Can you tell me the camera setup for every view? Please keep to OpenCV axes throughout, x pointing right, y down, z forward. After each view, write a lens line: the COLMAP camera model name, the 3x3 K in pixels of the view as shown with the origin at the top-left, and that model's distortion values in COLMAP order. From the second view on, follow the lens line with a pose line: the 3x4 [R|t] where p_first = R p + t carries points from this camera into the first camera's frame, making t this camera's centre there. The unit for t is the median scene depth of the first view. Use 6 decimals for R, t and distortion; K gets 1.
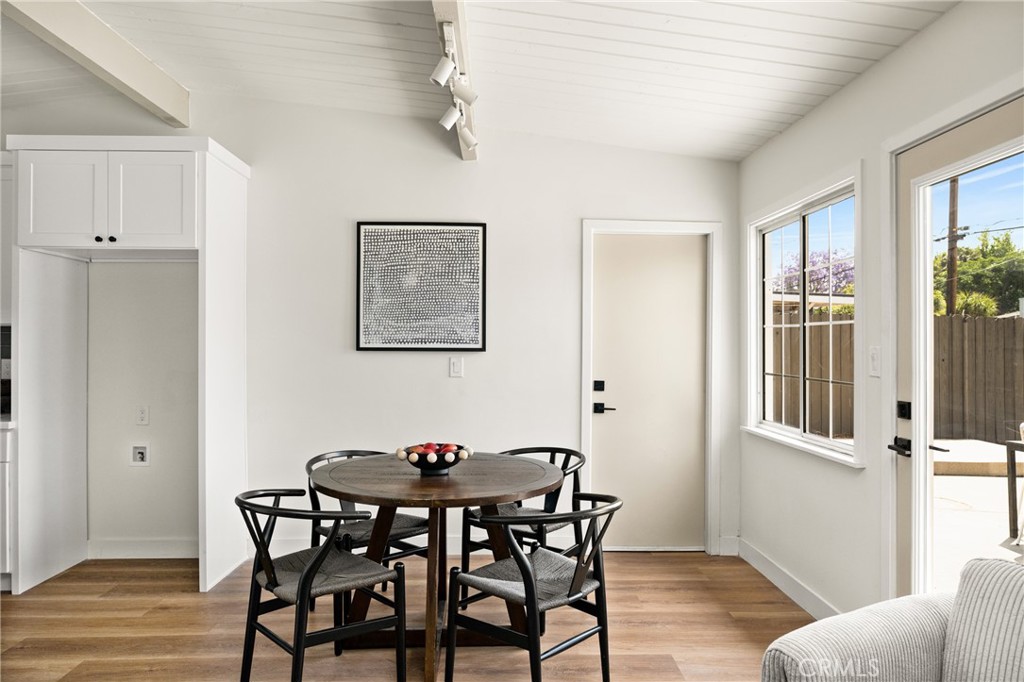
lens RADIAL K [[678.8, 0, 507.0], [0, 678.8, 345.7], [0, 0, 1]] dist [-0.004010, 0.003536]
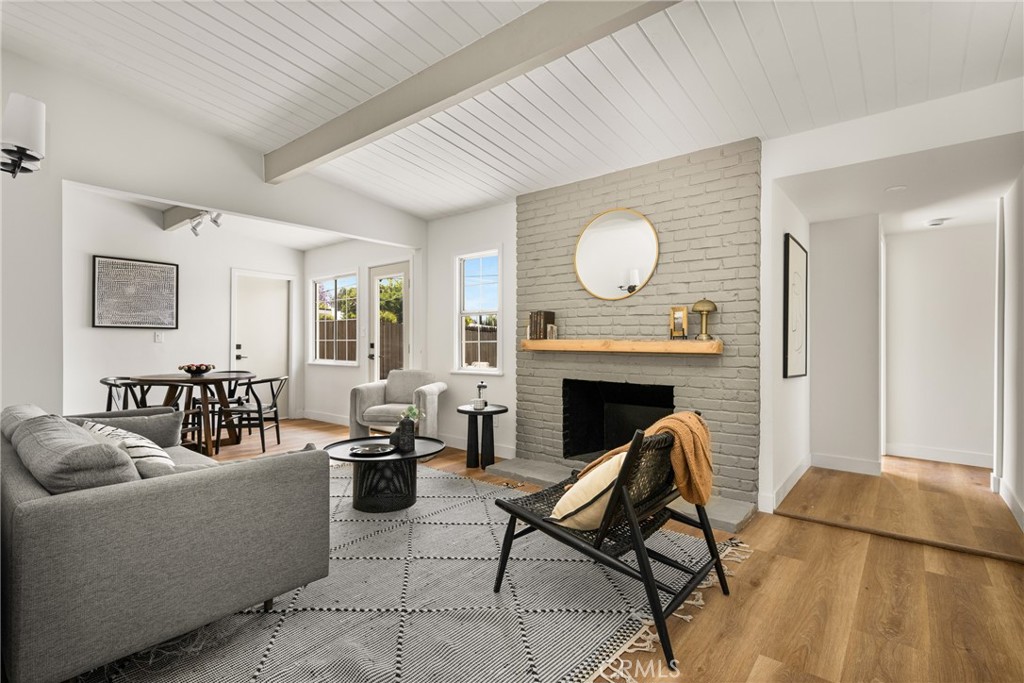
lens RADIAL K [[482.5, 0, 526.7], [0, 482.5, 342.1], [0, 0, 1]] dist [0.002906, -0.002283]
pose [[0.631377, -0.001847, 0.775474, -0.485516], [0.004629, 0.999988, -0.001387, 0.052957], [-0.775462, 0.004465, 0.631378, -0.682433]]
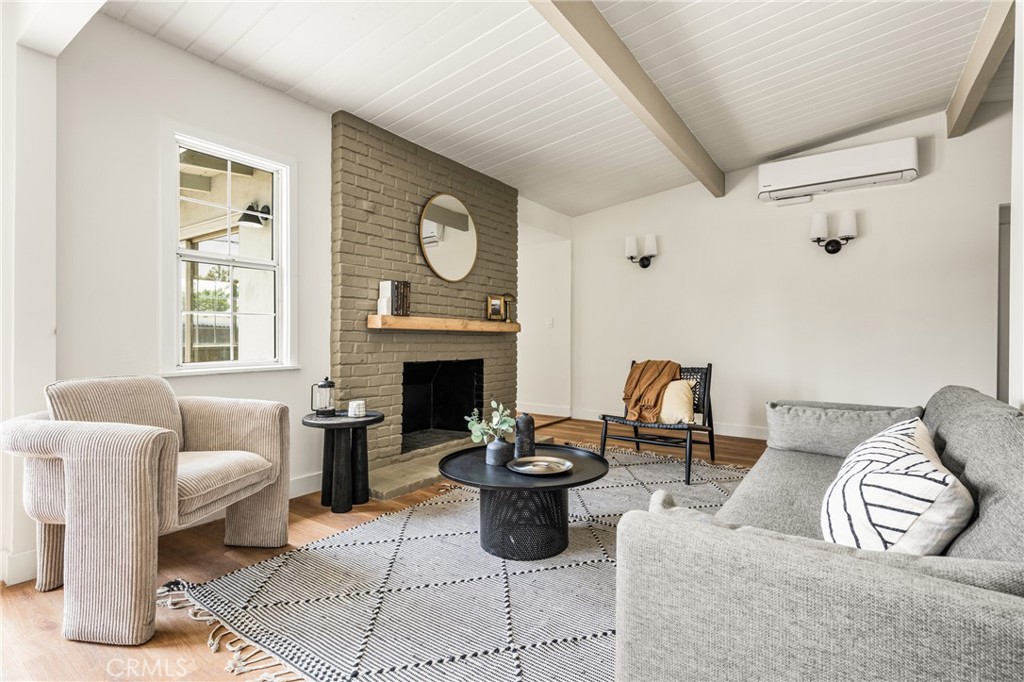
lens RADIAL K [[482.5, 0, 513.0], [0, 482.5, 336.6], [0, 0, 1]] dist [0.002906, -0.002283]
pose [[-0.813516, -0.012024, 0.581418, -0.324357], [-0.008509, 0.999925, 0.008772, 0.072224], [-0.581481, 0.002188, -0.813557, 0.509062]]
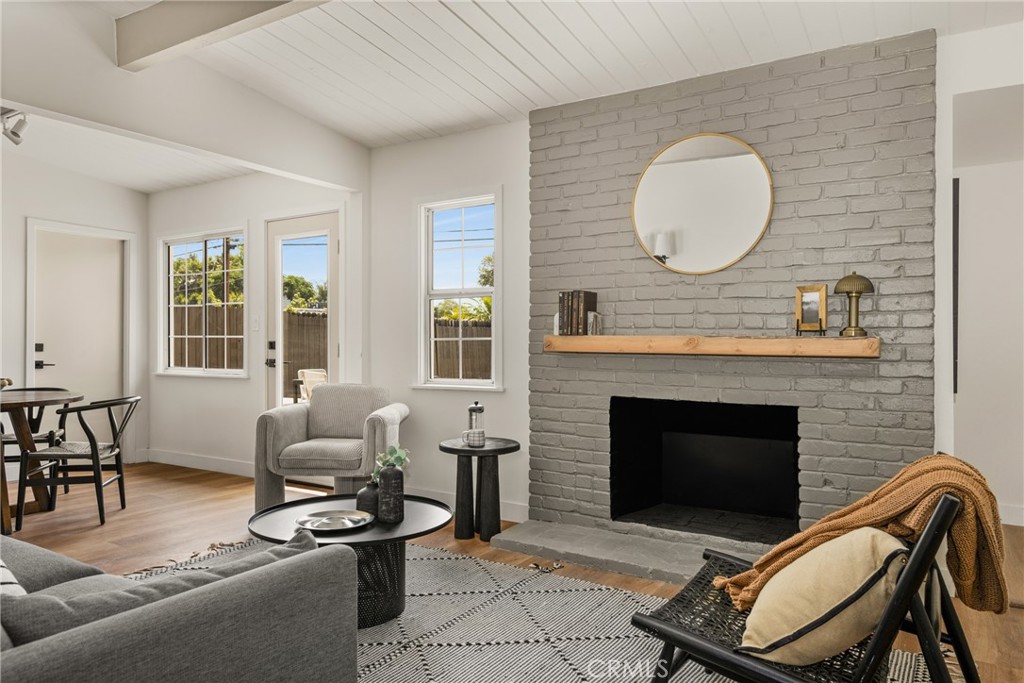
lens RADIAL K [[678.8, 0, 526.0], [0, 678.8, 344.3], [0, 0, 1]] dist [-0.004010, 0.003536]
pose [[0.526329, -0.008146, 0.850242, -0.491946], [0.005110, 0.999966, 0.006417, 0.051631], [-0.850266, 0.000967, 0.526353, -0.485287]]
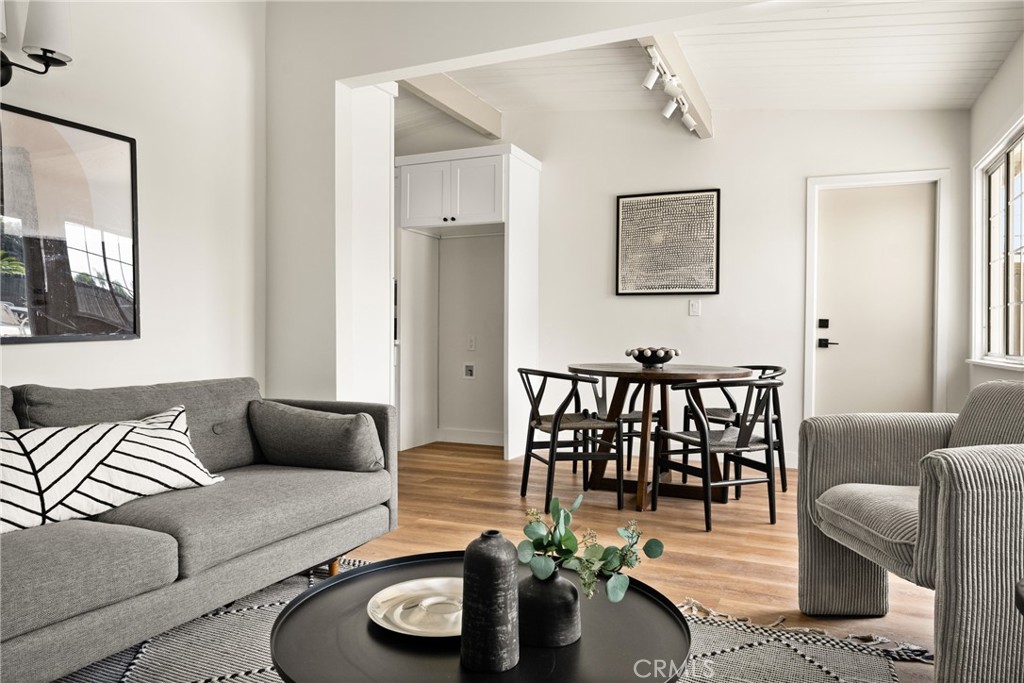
lens RADIAL K [[678.8, 0, 515.5], [0, 678.8, 345.7], [0, 0, 1]] dist [-0.004010, 0.003536]
pose [[0.904006, 0.010459, -0.427392, 0.161324], [-0.006269, 0.999918, 0.011211, 0.090282], [0.427474, -0.007455, 0.903997, -0.258970]]
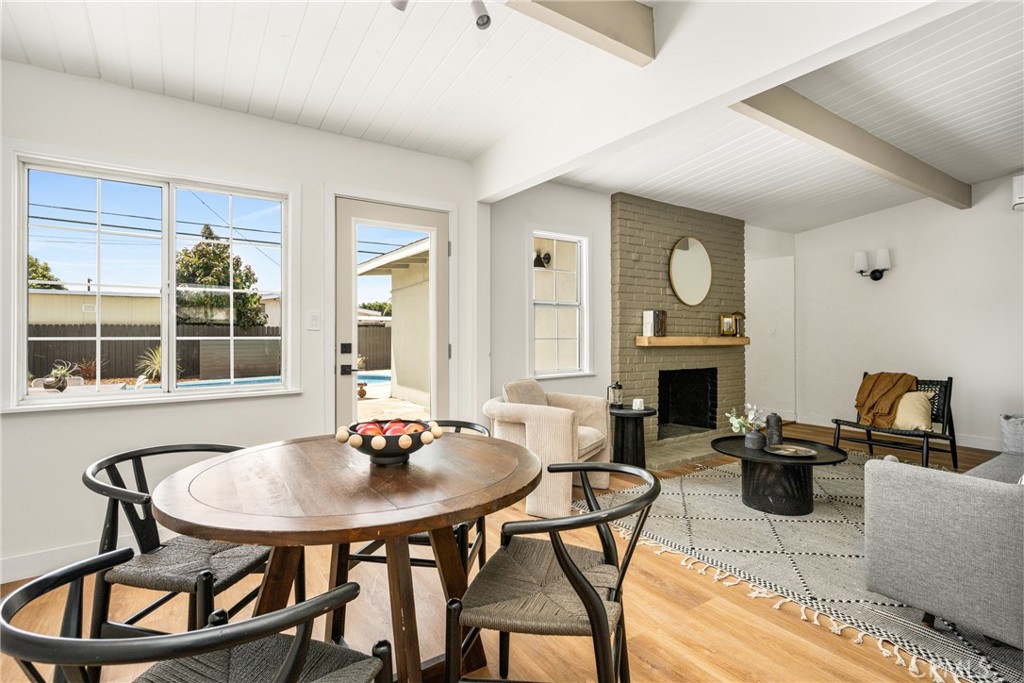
lens RADIAL K [[482.5, 0, 524.6], [0, 482.5, 331.3], [0, 0, 1]] dist [0.002906, -0.002283]
pose [[-0.554301, -0.001858, 0.832314, -0.437842], [0.000635, 0.999996, 0.002655, 0.030557], [-0.832316, 0.002000, -0.554298, 0.822982]]
